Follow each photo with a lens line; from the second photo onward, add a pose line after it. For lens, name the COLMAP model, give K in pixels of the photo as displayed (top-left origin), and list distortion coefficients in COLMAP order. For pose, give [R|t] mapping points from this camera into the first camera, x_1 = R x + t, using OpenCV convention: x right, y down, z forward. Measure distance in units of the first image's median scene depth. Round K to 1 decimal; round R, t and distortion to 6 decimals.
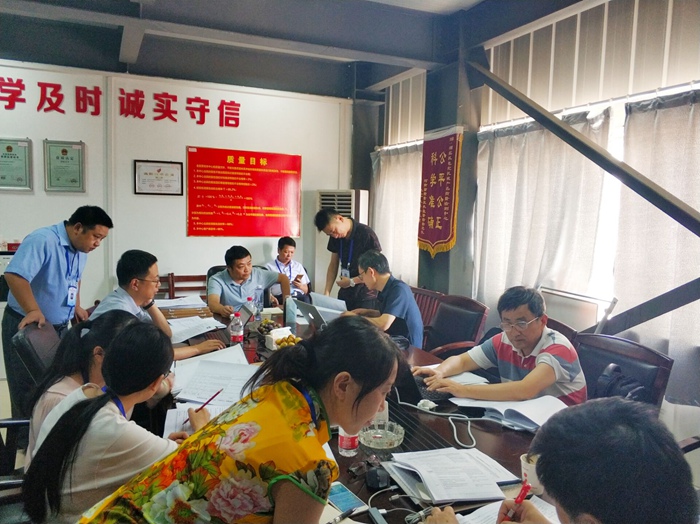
lens RADIAL K [[556.9, 0, 349.3], [0, 556.9, 269.2], [0, 0, 1]] dist [-0.011742, 0.034132]
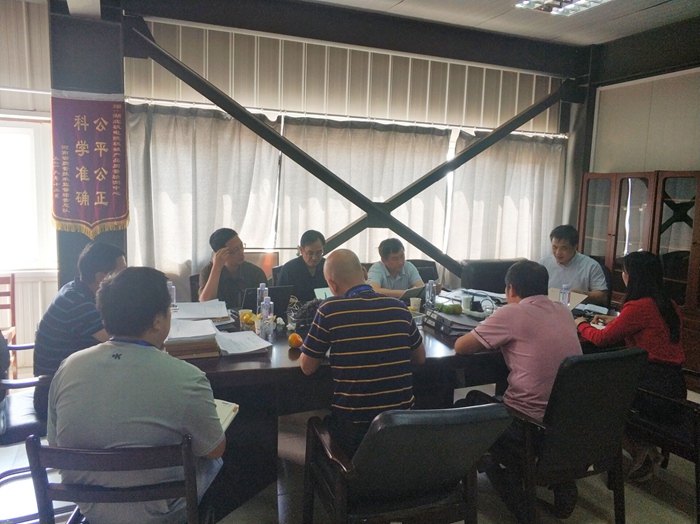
lens RADIAL K [[556.9, 0, 349.2], [0, 556.9, 258.1], [0, 0, 1]] dist [-0.011742, 0.034132]
pose [[0.006298, -0.151120, 0.988495, -1.279342], [0.065435, 0.986459, 0.150392, -0.171259], [-0.997837, 0.063735, 0.016102, 1.054658]]
